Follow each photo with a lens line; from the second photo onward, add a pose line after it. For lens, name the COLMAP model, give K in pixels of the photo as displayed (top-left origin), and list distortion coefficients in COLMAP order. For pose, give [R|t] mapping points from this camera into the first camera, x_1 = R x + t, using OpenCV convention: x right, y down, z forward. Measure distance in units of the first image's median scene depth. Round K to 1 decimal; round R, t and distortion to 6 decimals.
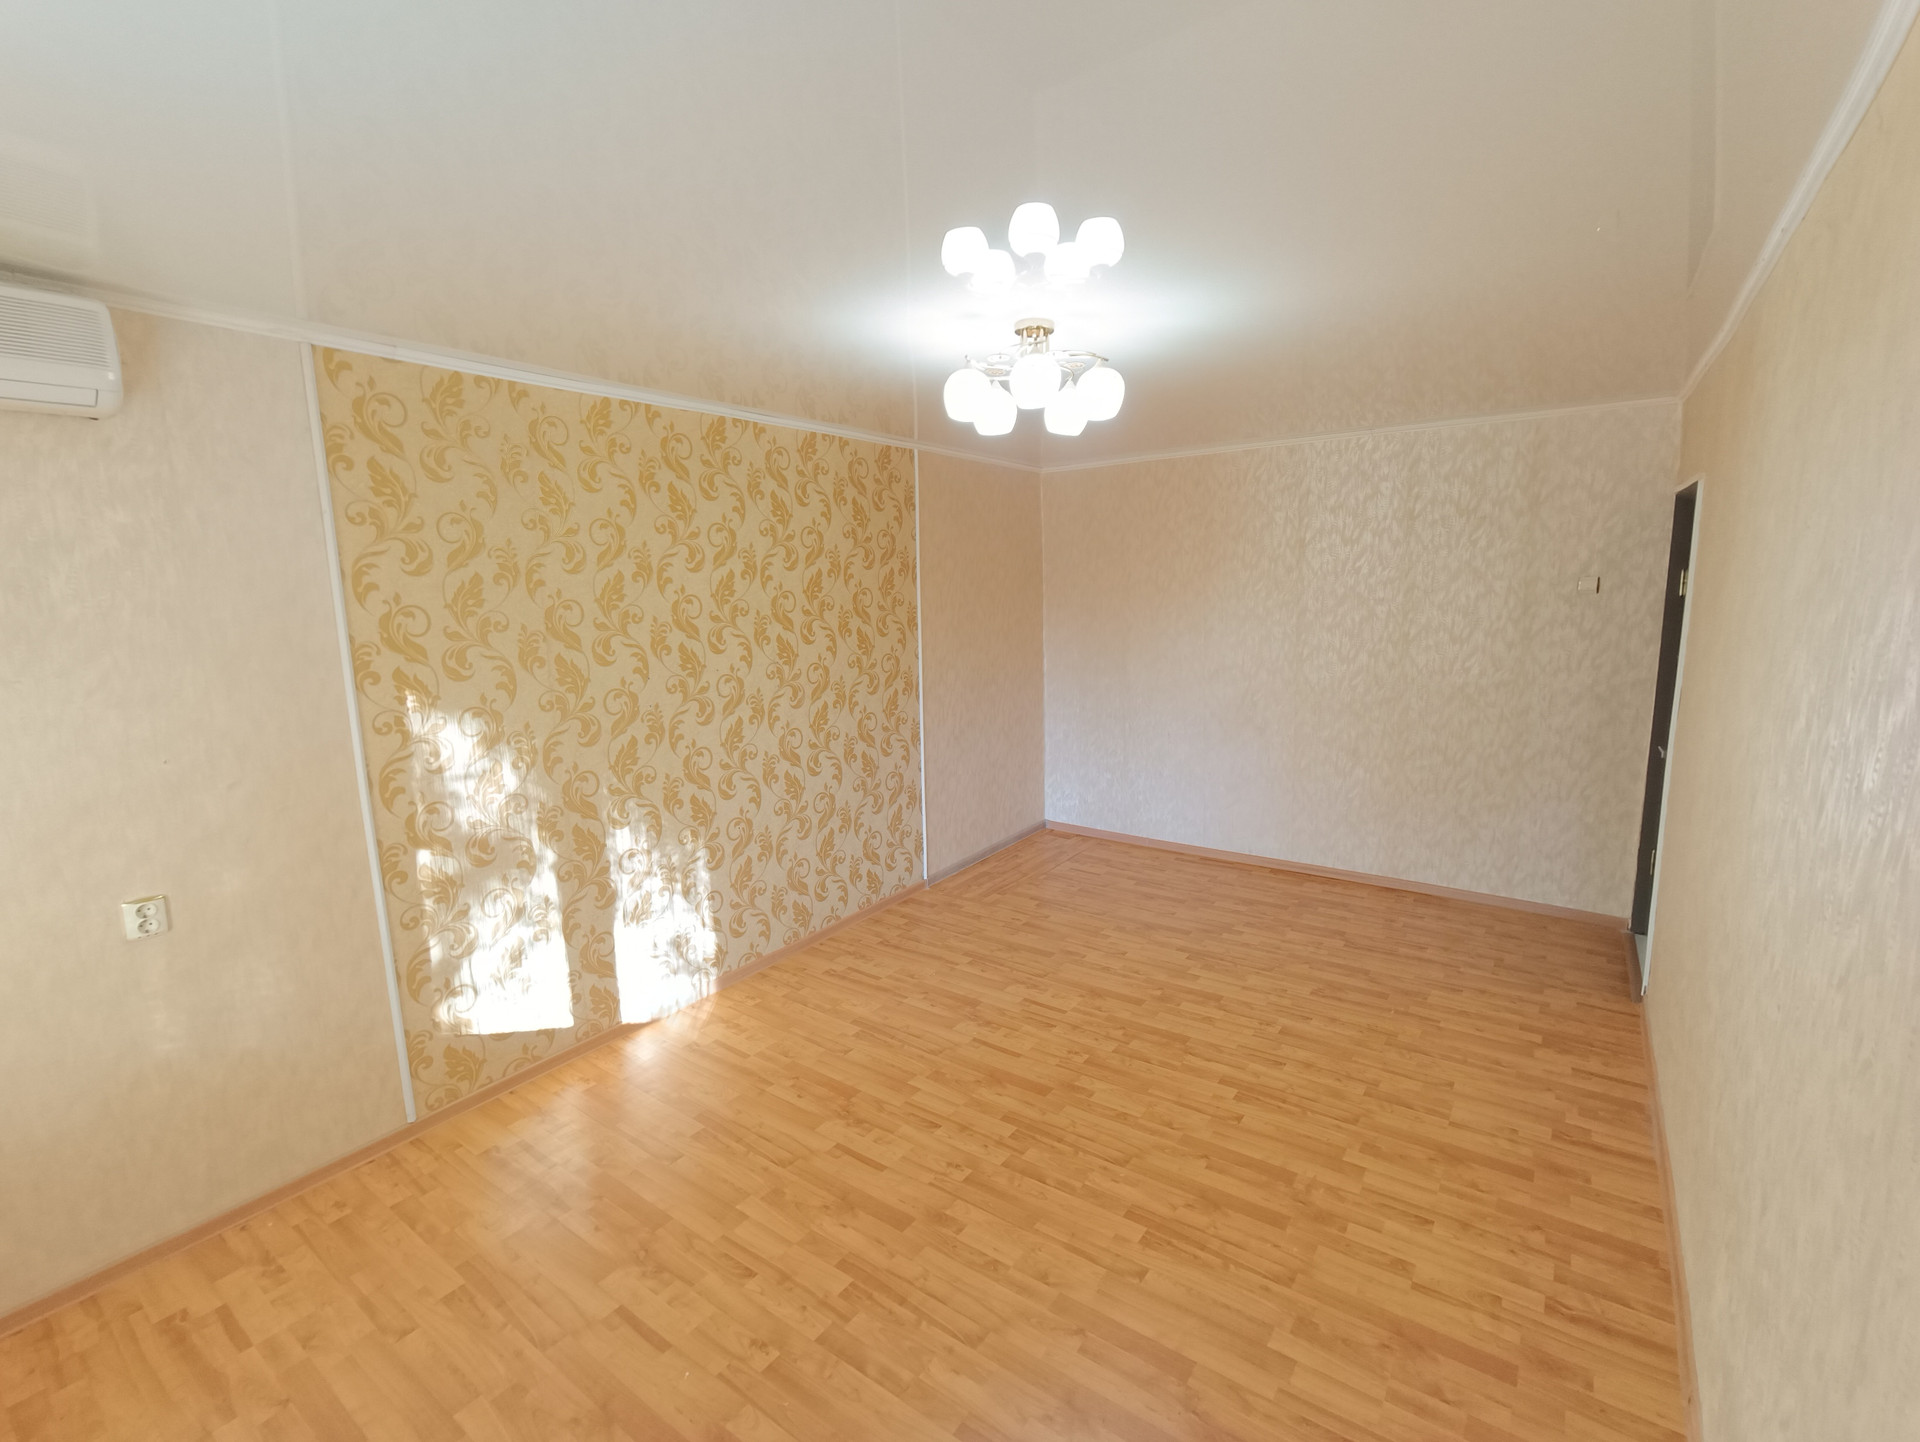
lens RADIAL K [[840.3, 0, 960.0], [0, 840.3, 721.0], [0, 0, 1]] dist [-0.062165, 0.030100]
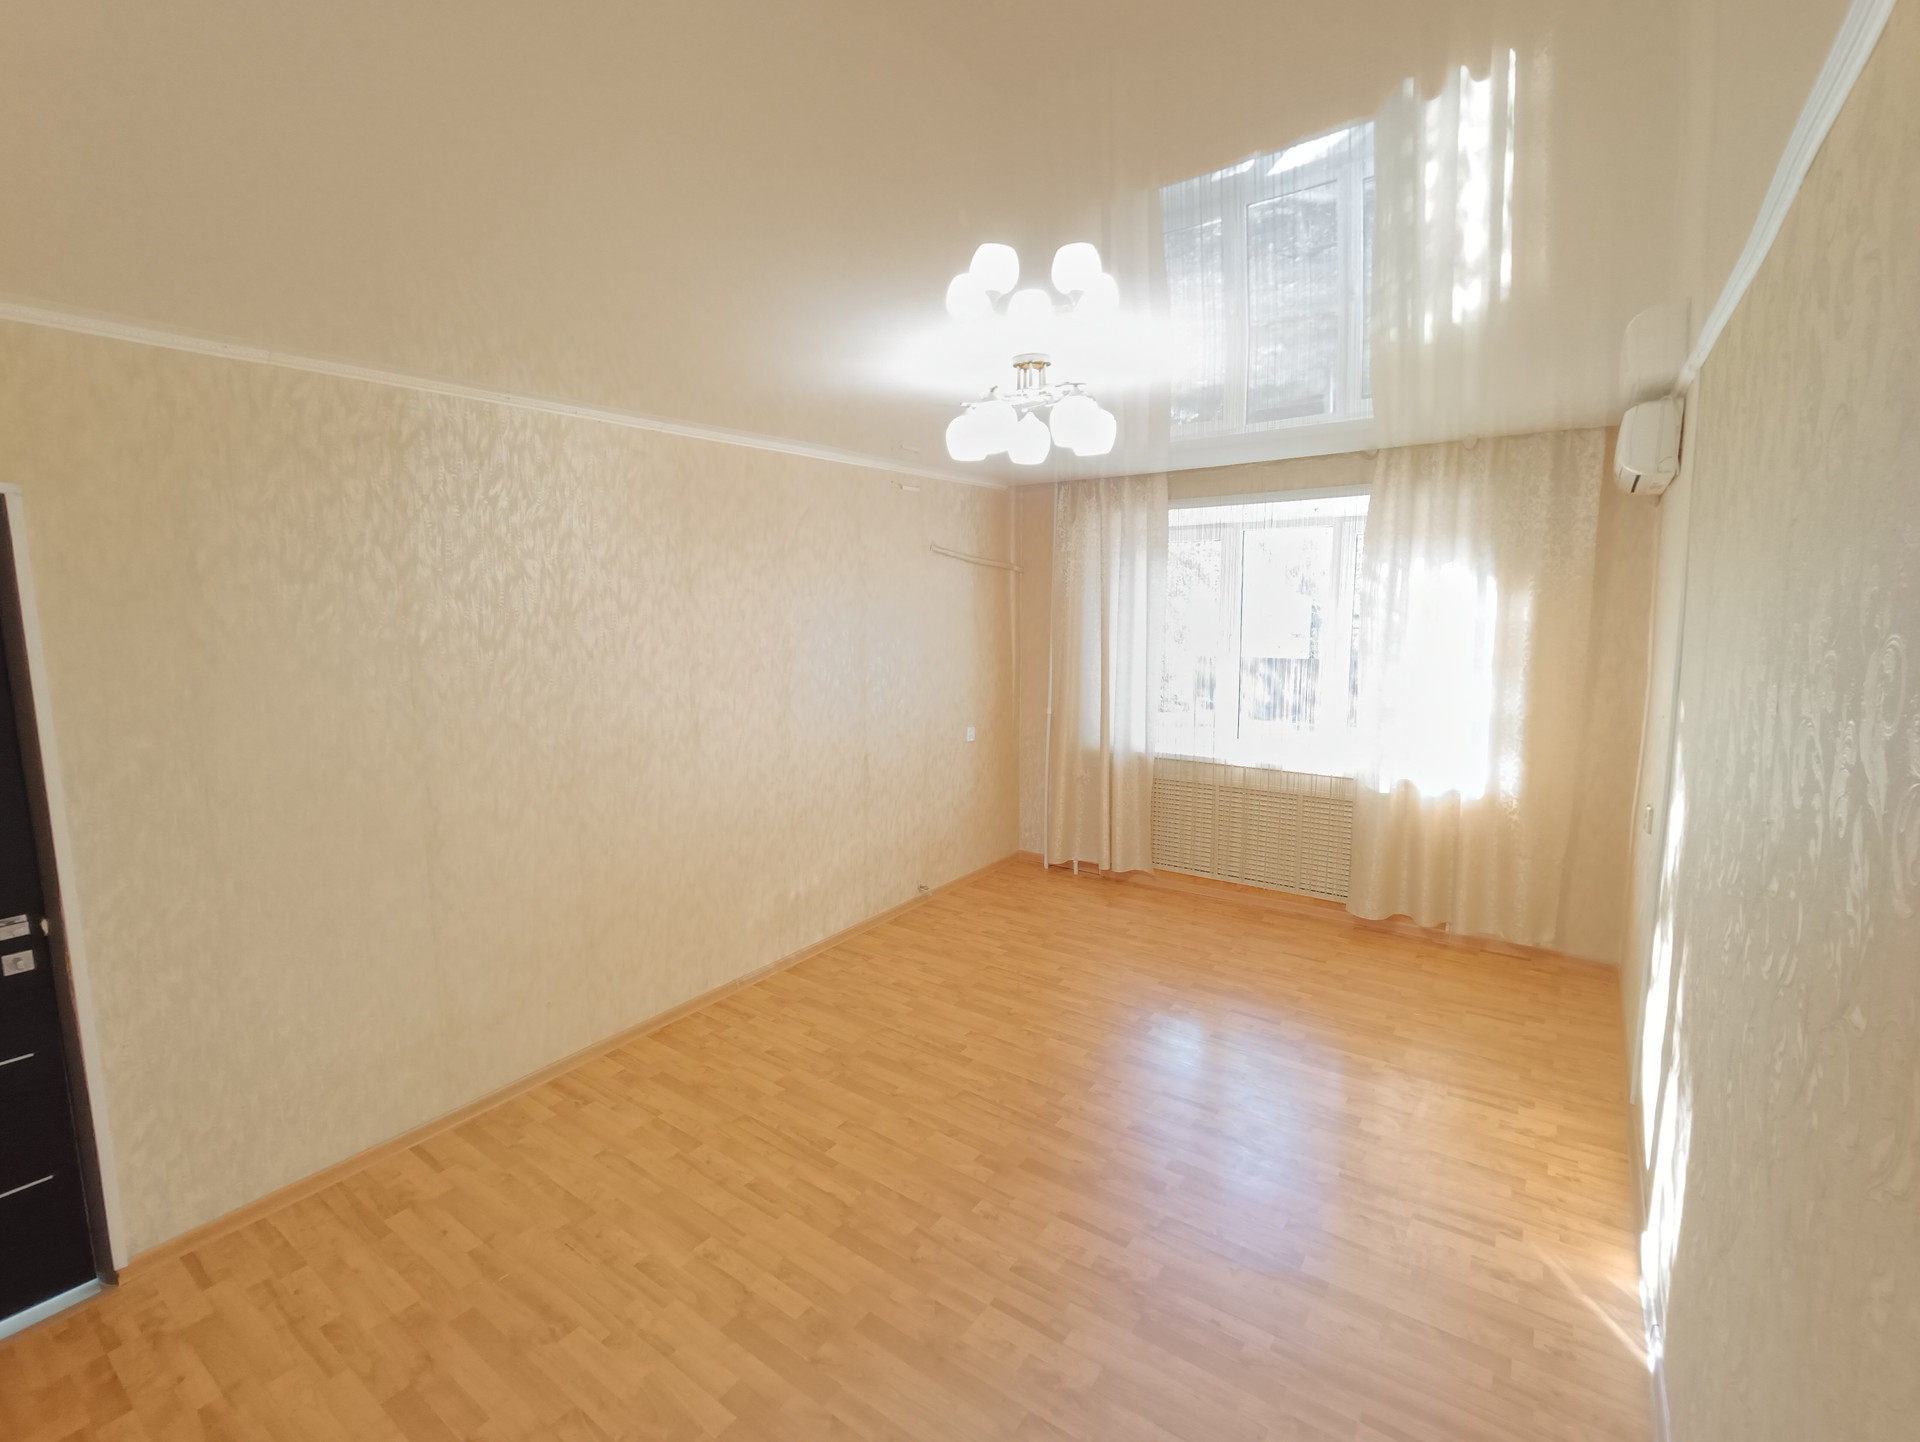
lens RADIAL K [[873.0, 0, 954.1], [0, 873.0, 714.7], [0, 0, 1]] dist [-0.020215, 0.016399]
pose [[-0.999193, 0.039966, -0.004033, 0.138502], [0.037186, 0.958276, 0.283414, -0.253623], [0.015191, 0.283035, -0.958989, 1.469761]]
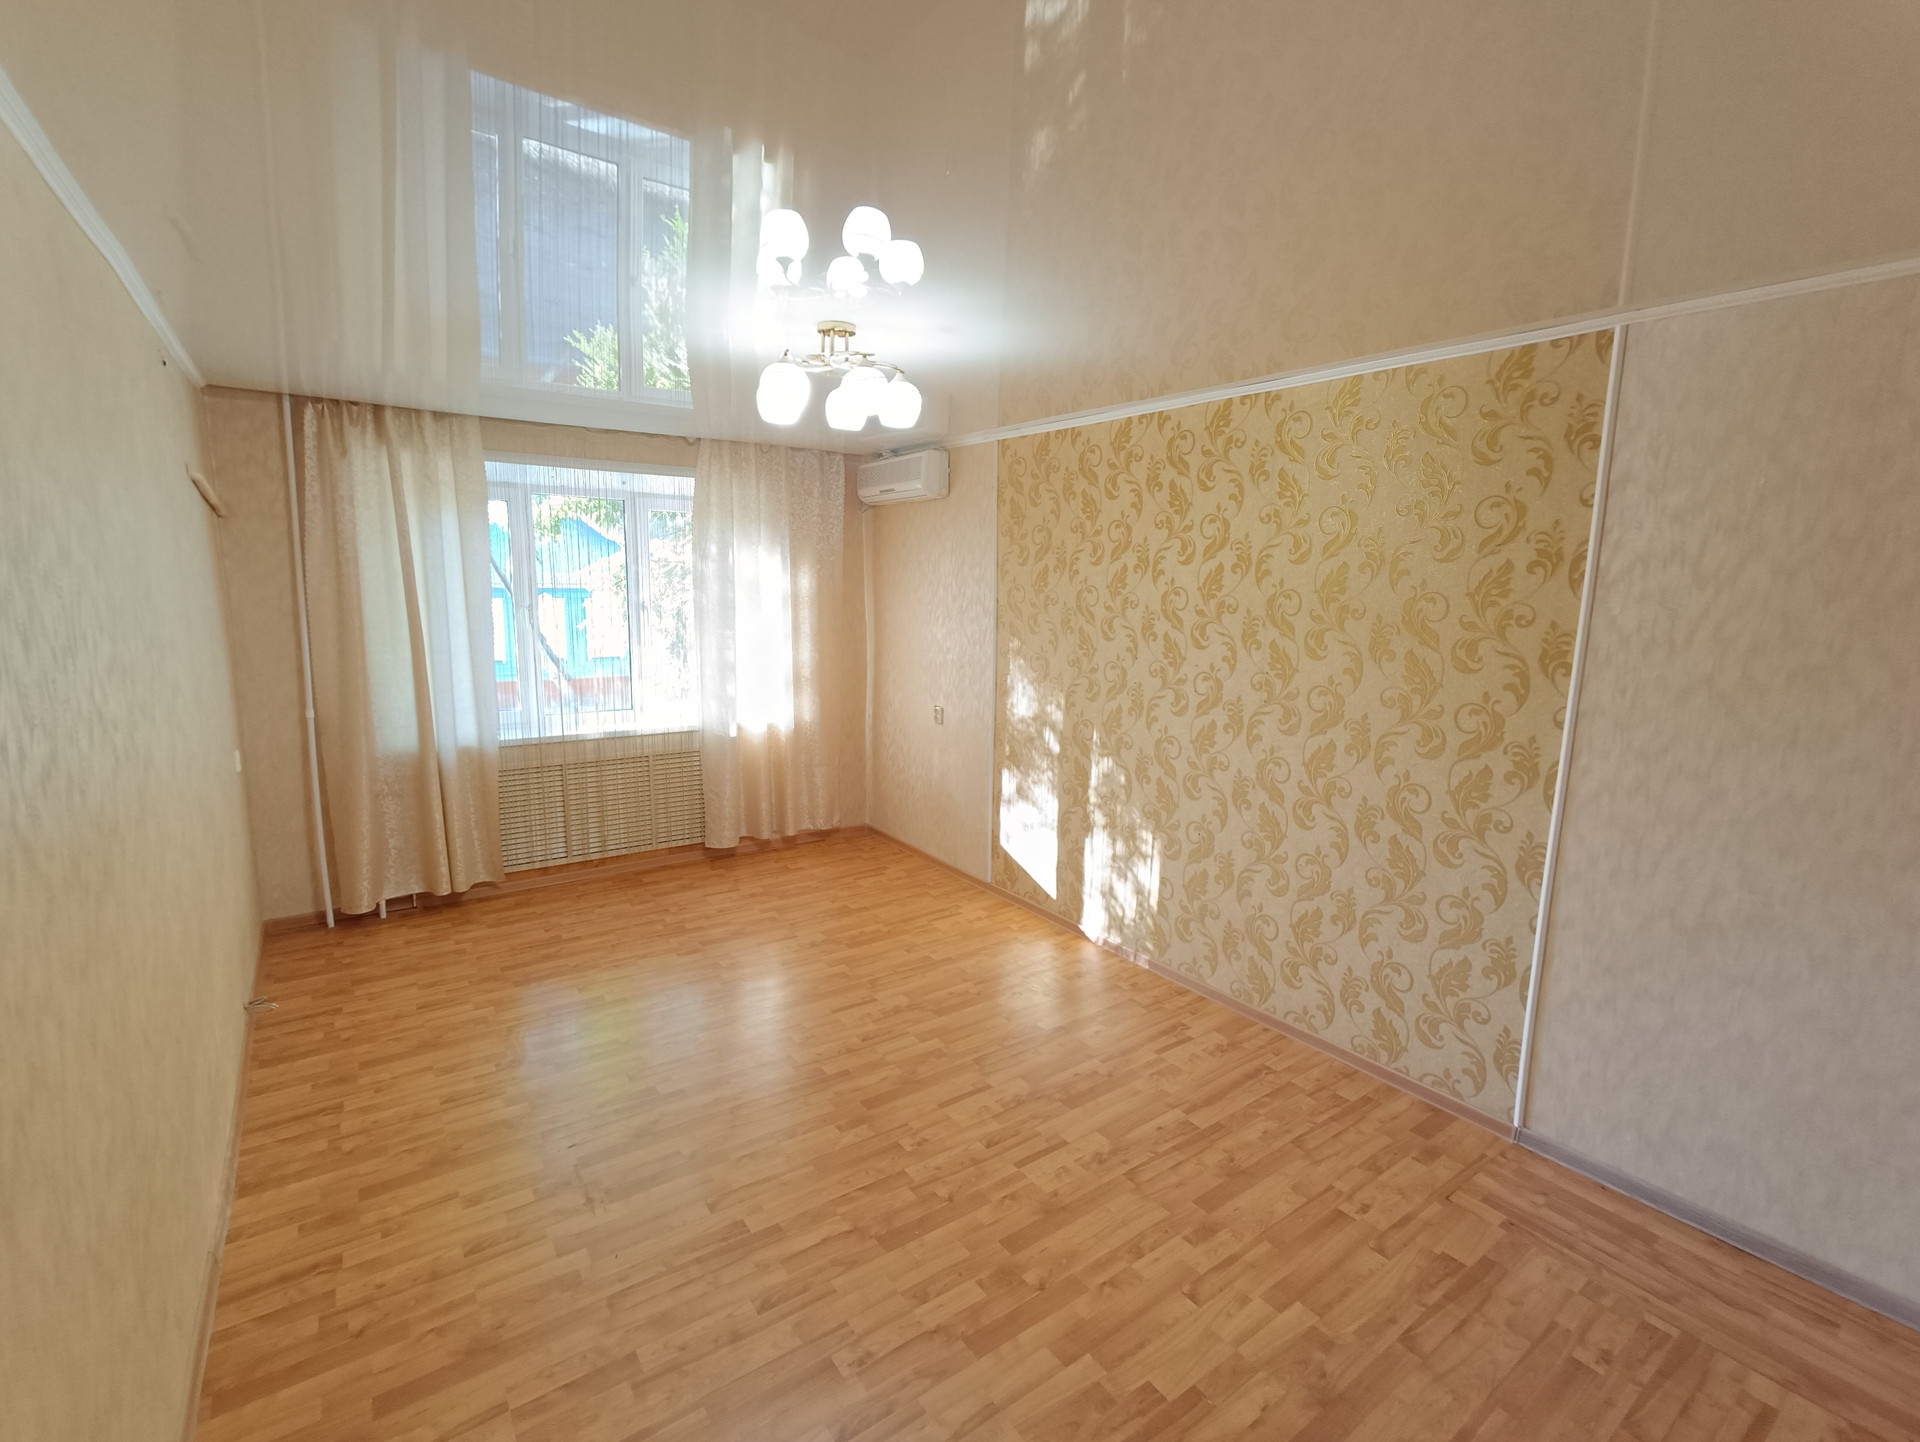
lens RADIAL K [[873.0, 0, 954.1], [0, 873.0, 714.7], [0, 0, 1]] dist [-0.020215, 0.016399]
pose [[-0.309286, 0.168710, -0.935884, 0.780697], [-0.158742, 0.961170, 0.225728, -0.195372], [0.937626, 0.218379, -0.270495, 1.047630]]
